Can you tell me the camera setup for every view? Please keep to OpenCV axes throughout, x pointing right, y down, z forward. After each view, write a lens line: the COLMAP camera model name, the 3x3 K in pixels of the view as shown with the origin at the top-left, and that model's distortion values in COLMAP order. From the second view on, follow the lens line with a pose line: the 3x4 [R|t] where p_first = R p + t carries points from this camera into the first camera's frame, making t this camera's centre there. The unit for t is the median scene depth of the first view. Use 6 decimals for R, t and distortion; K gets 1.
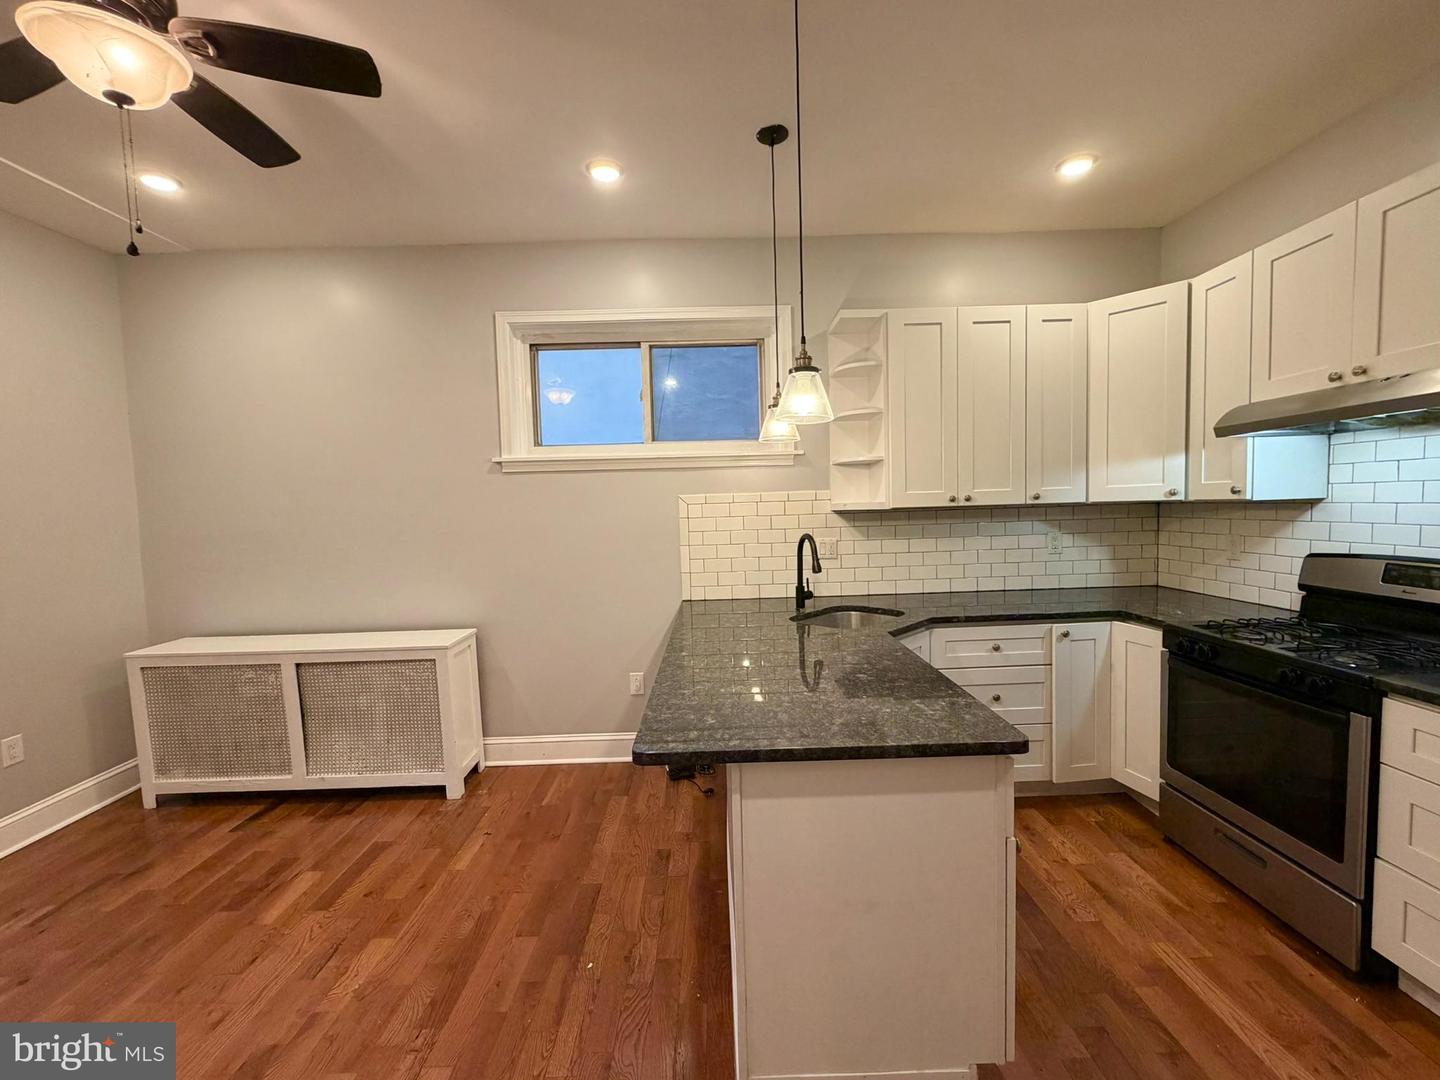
lens RADIAL K [[573.7, 0, 716.3], [0, 573.7, 543.1], [0, 0, 1]] dist [0.001378, 0.000242]
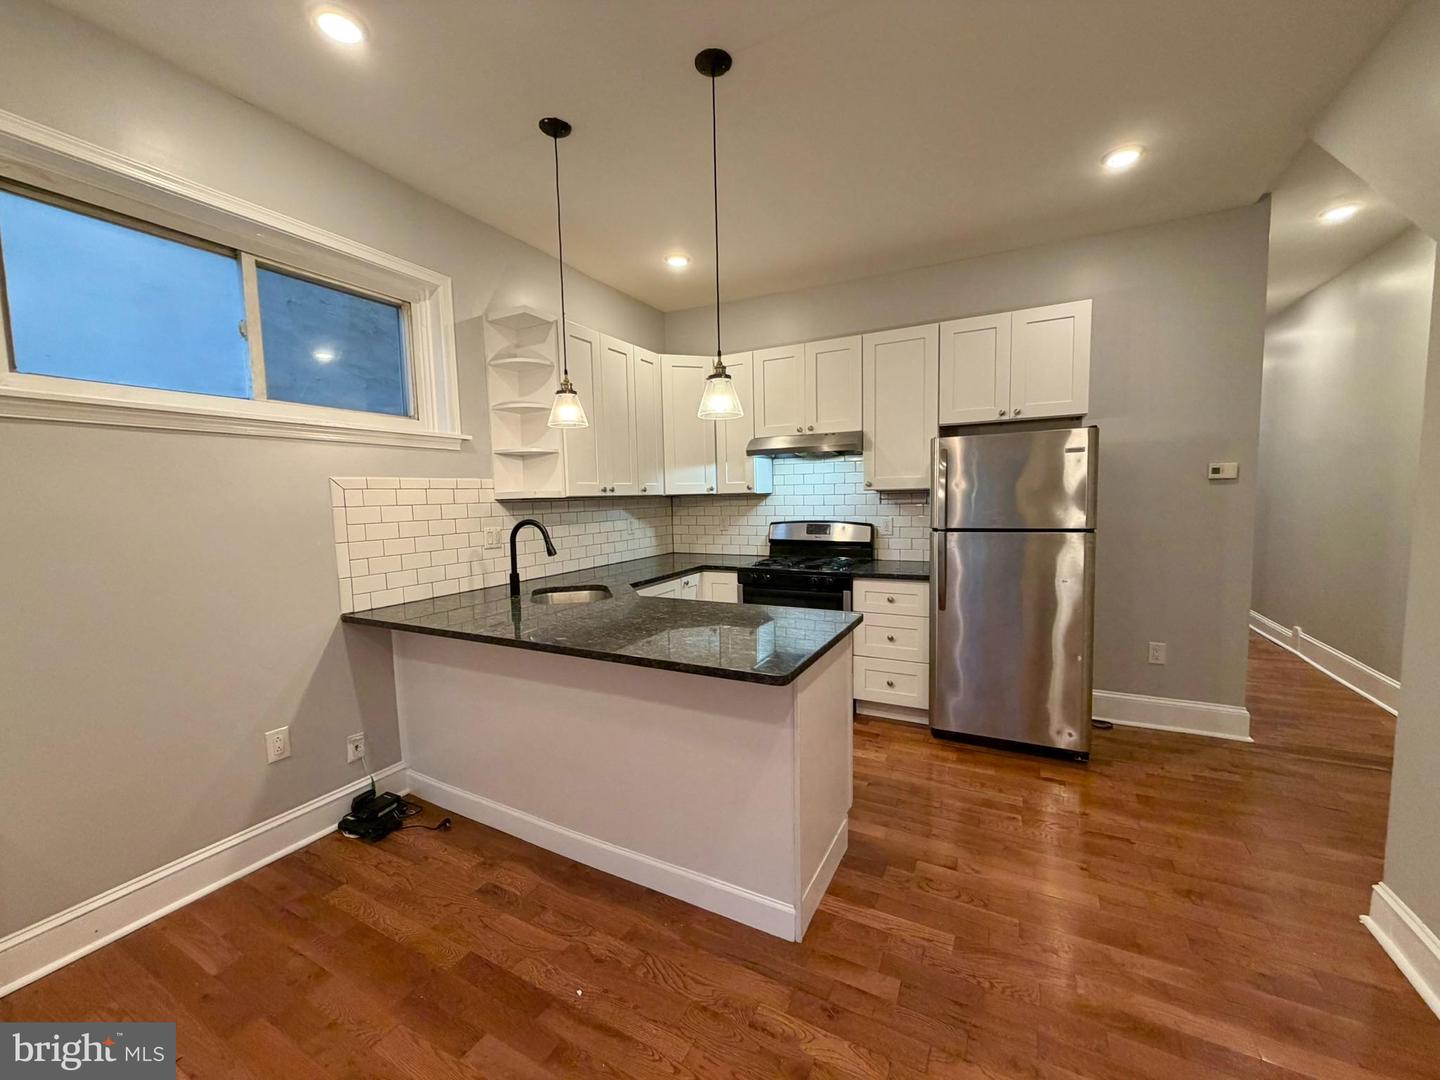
lens RADIAL K [[571.9, 0, 691.2], [0, 571.9, 543.6], [0, 0, 1]] dist [0.002001, 0.000331]
pose [[0.498772, -0.053915, 0.865055, -0.549949], [0.062498, 0.997703, 0.026148, 0.016672], [-0.864477, 0.041022, 0.500996, 0.237832]]
